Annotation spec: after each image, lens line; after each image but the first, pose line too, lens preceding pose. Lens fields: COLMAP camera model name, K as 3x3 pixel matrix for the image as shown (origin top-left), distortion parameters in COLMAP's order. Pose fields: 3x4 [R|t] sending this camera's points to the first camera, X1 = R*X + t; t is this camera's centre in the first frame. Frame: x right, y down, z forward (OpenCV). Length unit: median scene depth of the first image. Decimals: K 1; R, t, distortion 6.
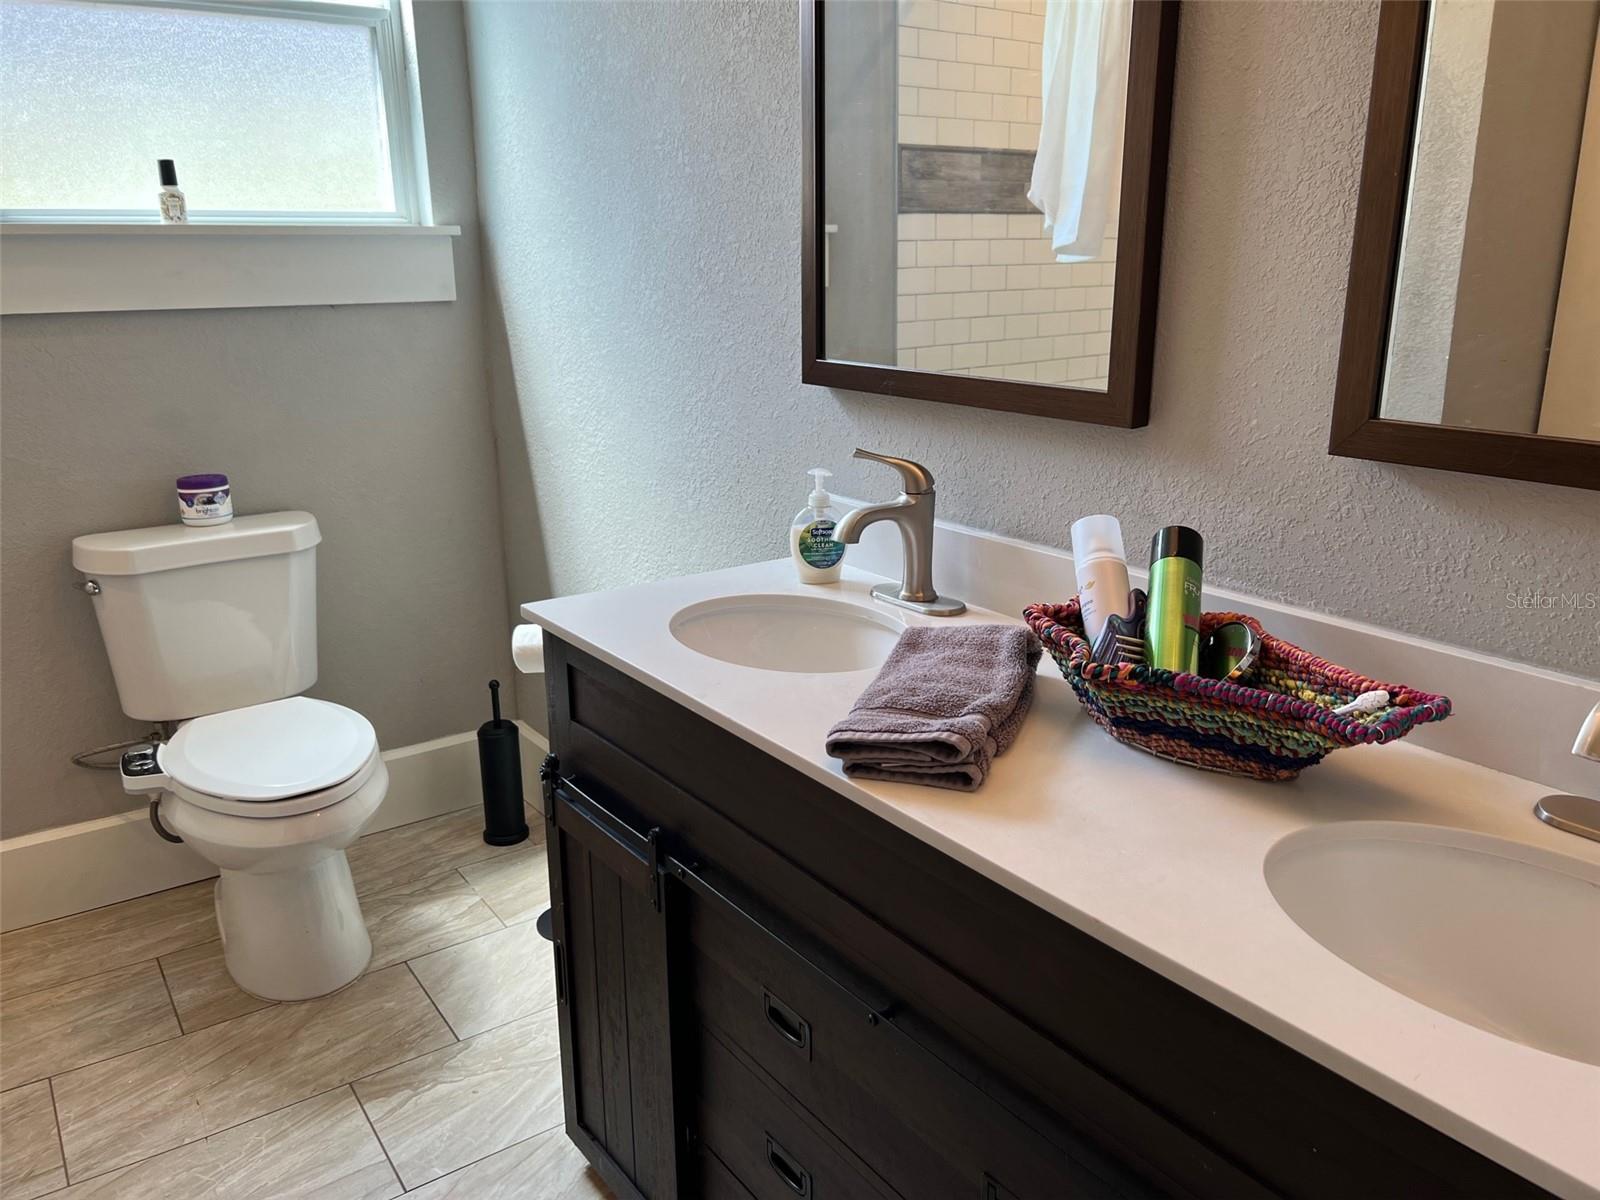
lens RADIAL K [[1205.9, 0, 800.6], [0, 1205.9, 596.8], [0, 0, 1]] dist [0.049247, -0.059618]
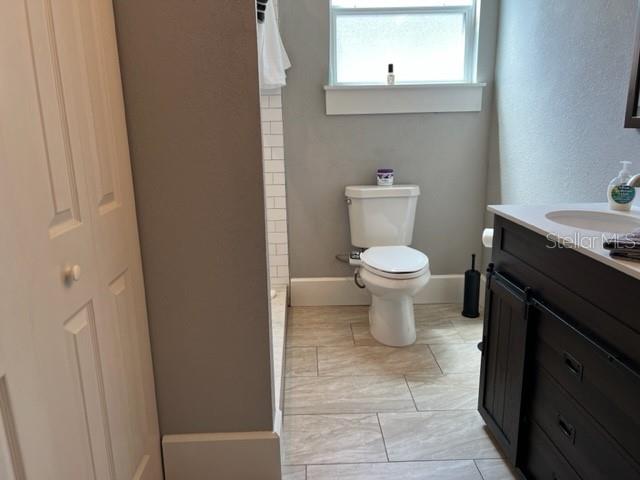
lens RADIAL K [[482.4, 0, 319.0], [0, 482.4, 236.4], [0, 0, 1]] dist [0.049247, -0.059618]
pose [[0.833049, 0.121196, -0.539760, 0.035416], [-0.141384, 0.989946, 0.004072, 0.089369], [0.534827, 0.072921, 0.841809, -0.081111]]
